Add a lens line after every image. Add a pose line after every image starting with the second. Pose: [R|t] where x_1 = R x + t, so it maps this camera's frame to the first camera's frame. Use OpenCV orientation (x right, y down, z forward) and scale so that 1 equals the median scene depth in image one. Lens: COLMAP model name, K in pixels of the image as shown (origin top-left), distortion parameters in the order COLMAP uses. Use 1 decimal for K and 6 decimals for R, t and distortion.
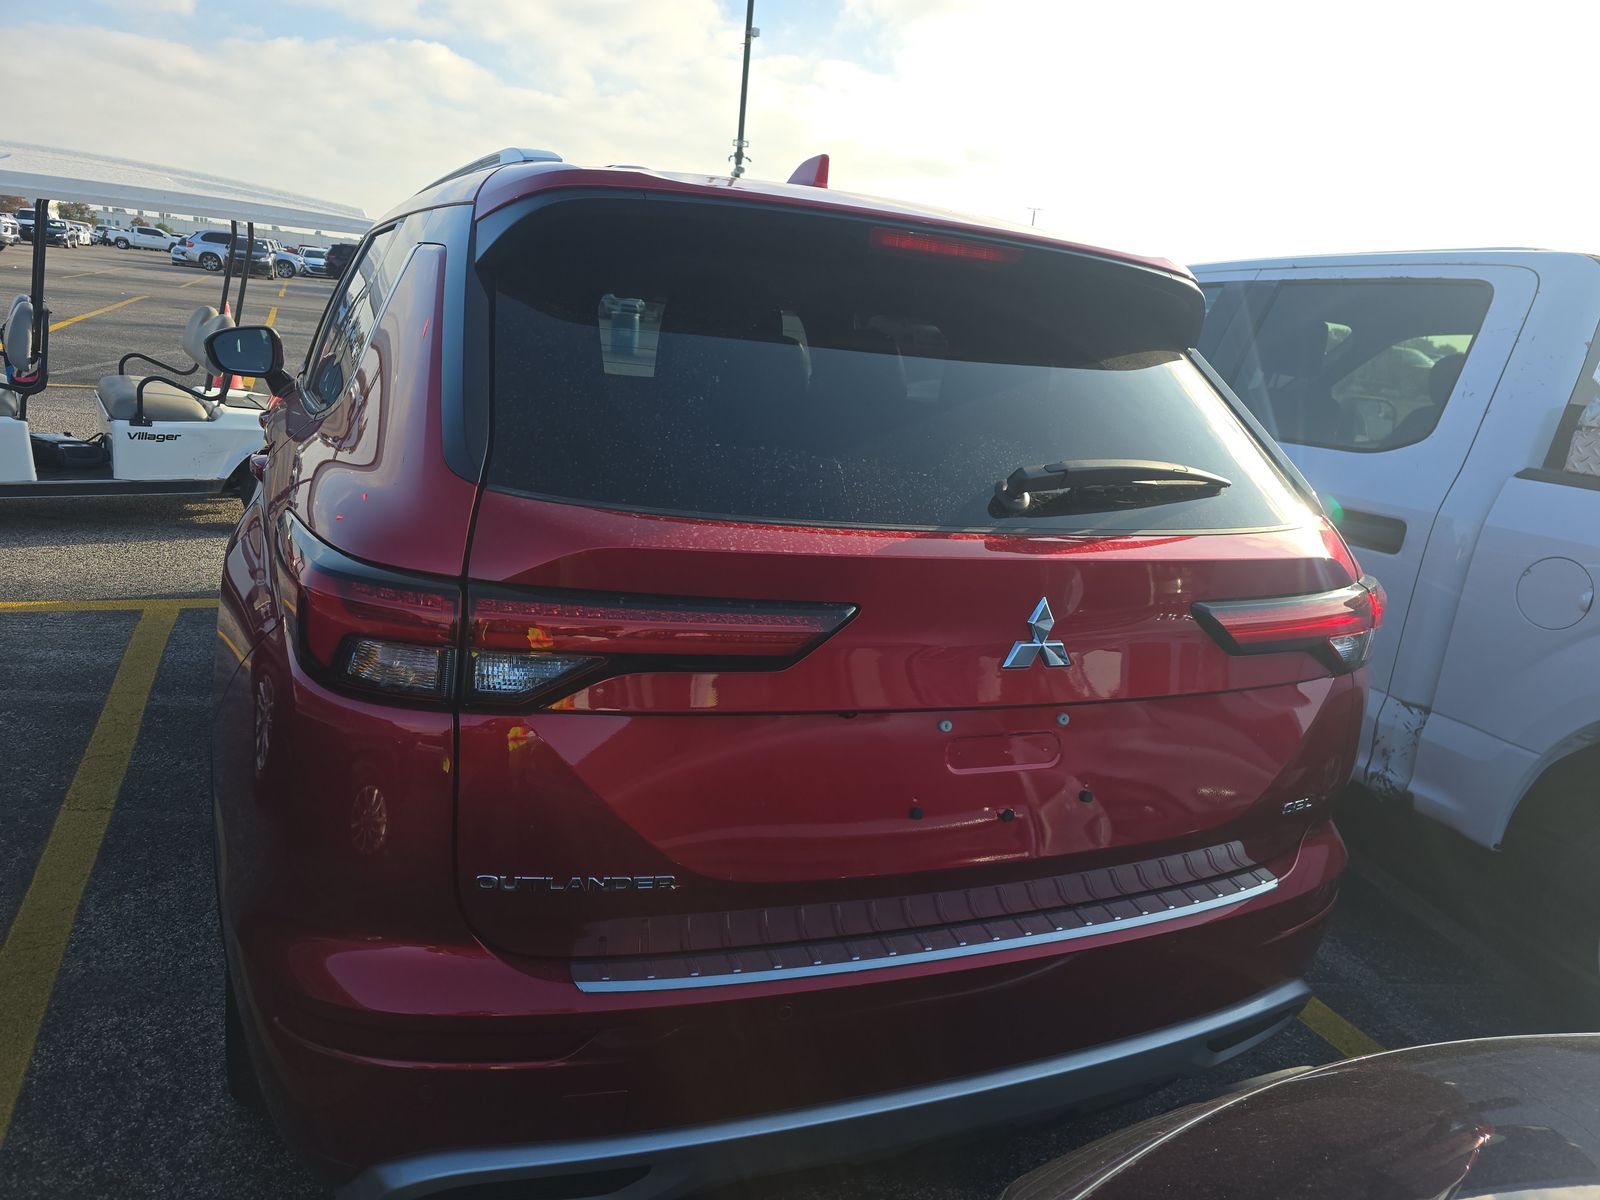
lens RADIAL K [[1095.9, 0, 802.3], [0, 1095.9, 598.2], [0, 0, 1]] dist [0.058639, -0.053852]
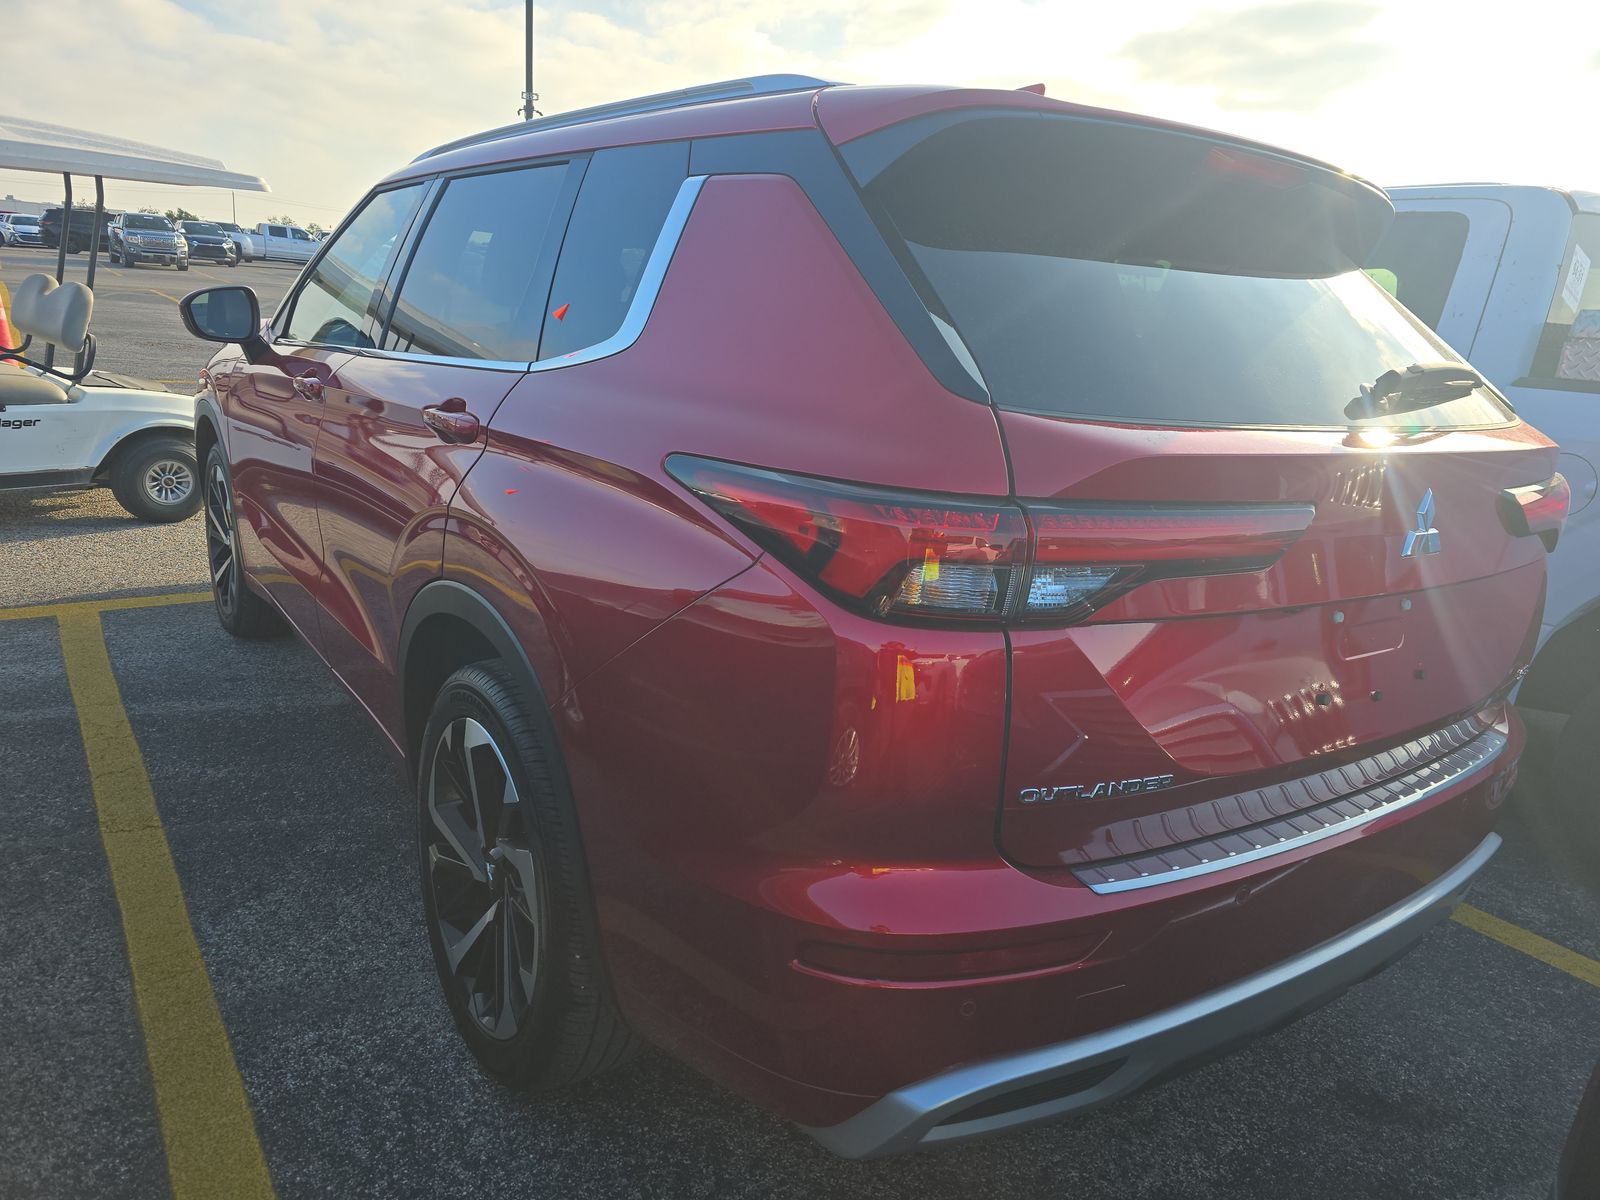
lens RADIAL K [[1095.9, 0, 790.1], [0, 1095.9, 601.7], [0, 0, 1]] dist [0.058639, -0.053852]
pose [[0.978330, -0.080164, 0.190901, -0.345284], [0.073618, 0.996437, 0.041153, 0.010522], [-0.193520, -0.026207, 0.980746, 0.026137]]
